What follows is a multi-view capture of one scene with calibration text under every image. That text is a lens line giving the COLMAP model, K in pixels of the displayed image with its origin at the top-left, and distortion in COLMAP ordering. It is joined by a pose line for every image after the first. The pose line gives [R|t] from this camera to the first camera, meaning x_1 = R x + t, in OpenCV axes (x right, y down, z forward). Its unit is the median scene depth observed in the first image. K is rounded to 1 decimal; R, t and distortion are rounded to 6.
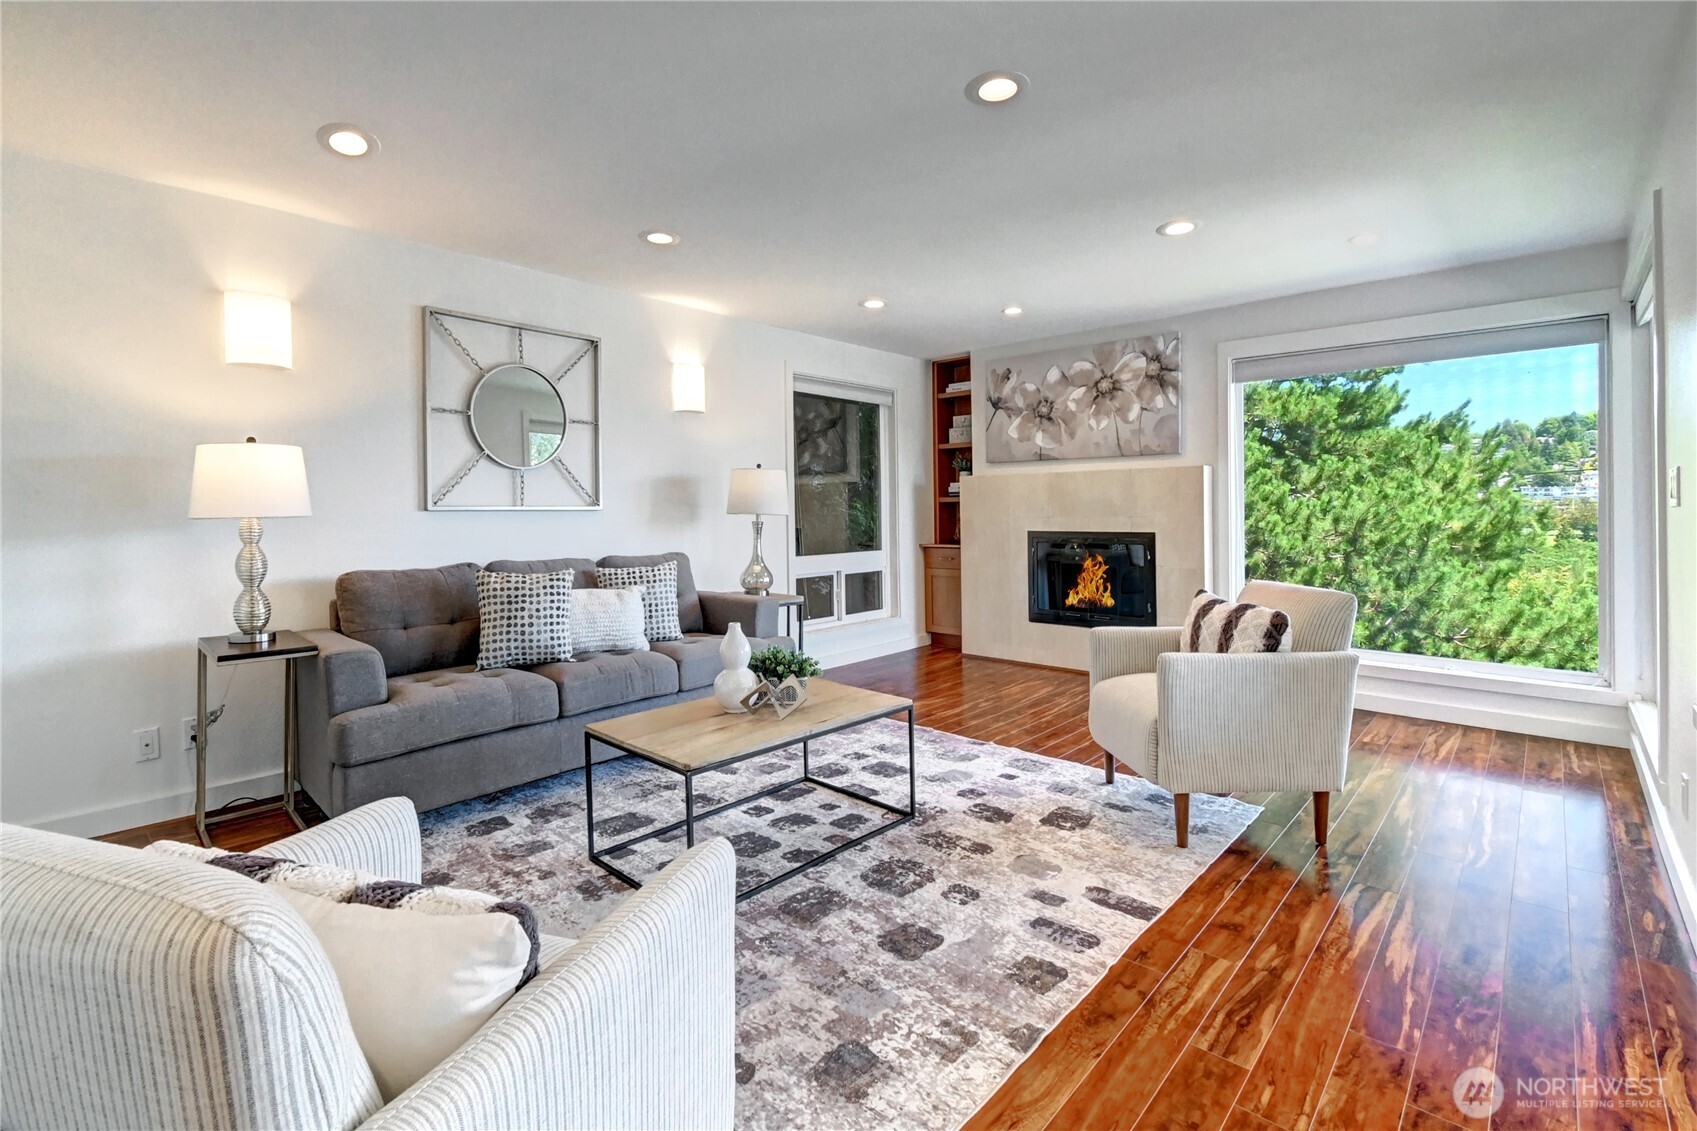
lens RADIAL K [[753.0, 0, 850.4], [0, 753.0, 508.5], [0, 0, 1]] dist [0.001154, 0.000480]
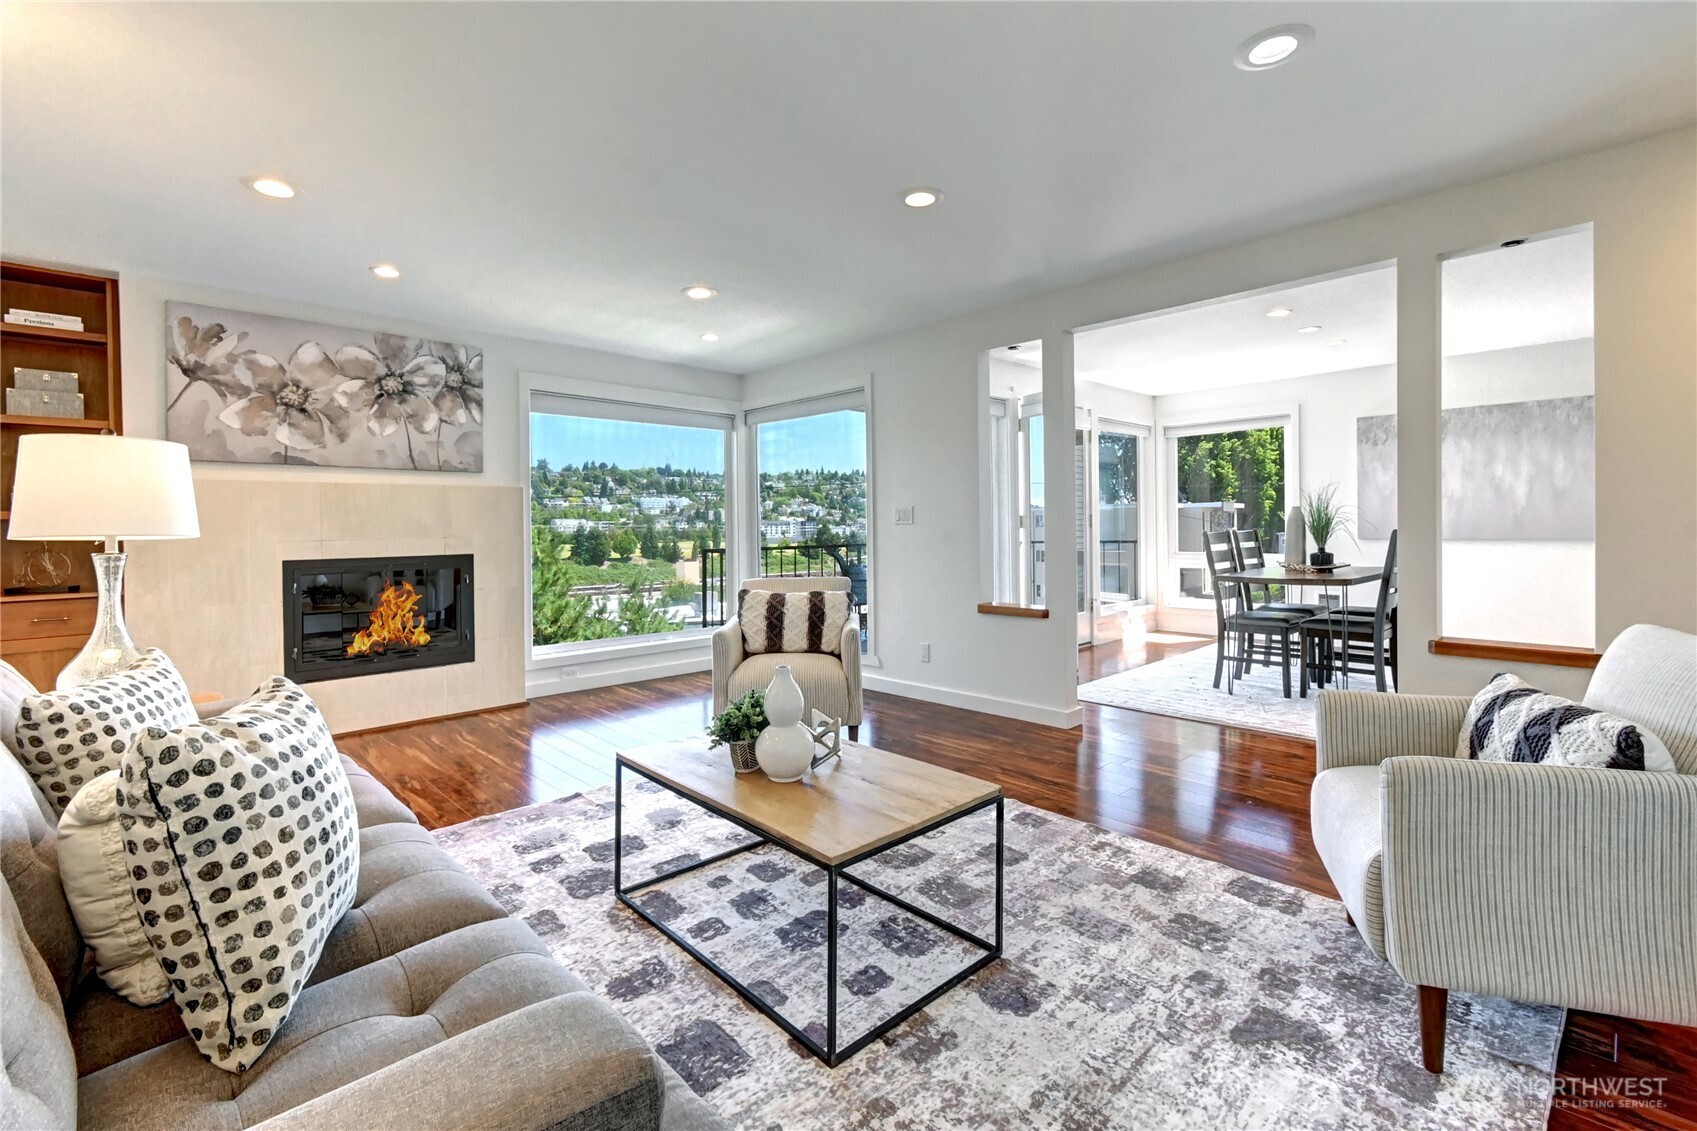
lens RADIAL K [[748.6, 0, 816.9], [0, 748.6, 524.8], [0, 0, 1]] dist [0.000842, 0.000065]
pose [[0.086704, 0.007658, 0.996205, -0.497829], [0.007997, 0.999933, -0.008383, 0.006479], [-0.996202, 0.008693, 0.086637, 0.484277]]
